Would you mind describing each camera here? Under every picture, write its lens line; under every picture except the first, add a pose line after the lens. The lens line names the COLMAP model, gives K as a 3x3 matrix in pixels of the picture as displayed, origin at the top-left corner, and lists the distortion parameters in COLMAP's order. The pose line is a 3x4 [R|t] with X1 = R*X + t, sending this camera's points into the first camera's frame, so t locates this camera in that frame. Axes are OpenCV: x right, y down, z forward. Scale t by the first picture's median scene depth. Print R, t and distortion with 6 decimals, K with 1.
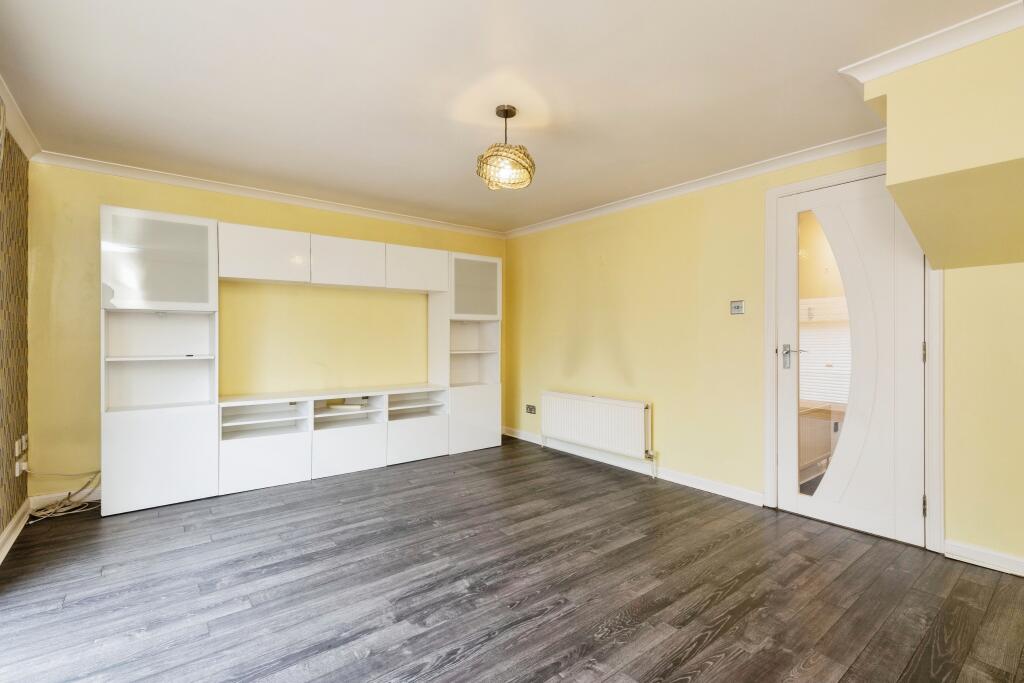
lens RADIAL K [[461.4, 0, 512.0], [0, 461.4, 341.5], [0, 0, 1]] dist [-0.000540, -0.000233]
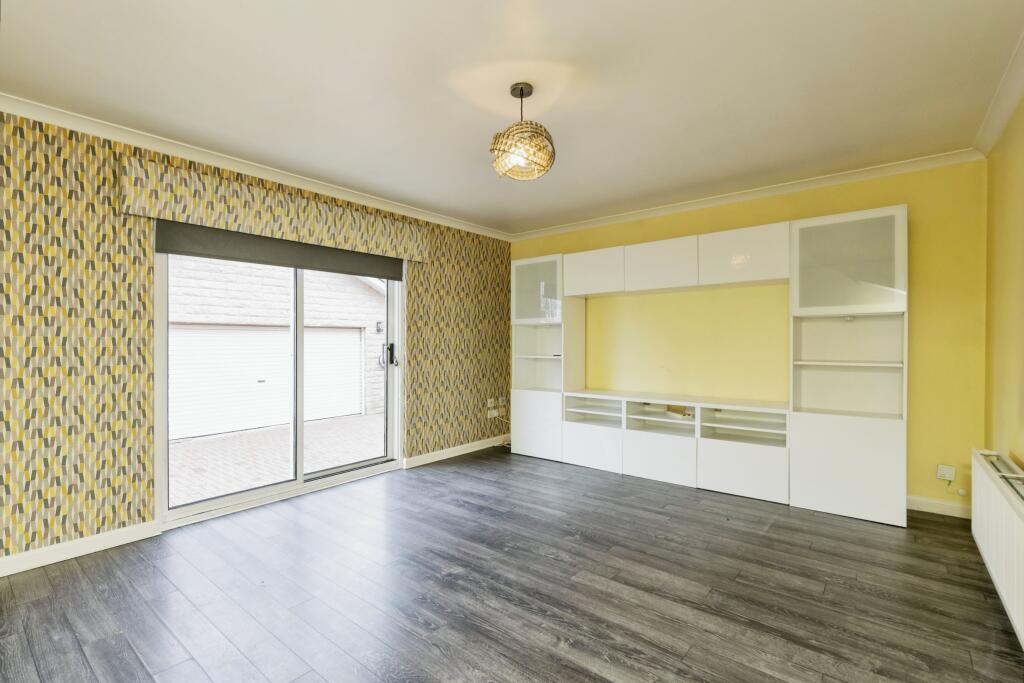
lens RADIAL K [[461.4, 0, 512.0], [0, 461.4, 341.5], [0, 0, 1]] dist [-0.000540, -0.000233]
pose [[0.228817, -0.005000, -0.973457, 0.708326], [-0.006534, 0.999956, -0.006672, -0.001696], [0.973447, 0.007887, 0.228775, 0.635402]]
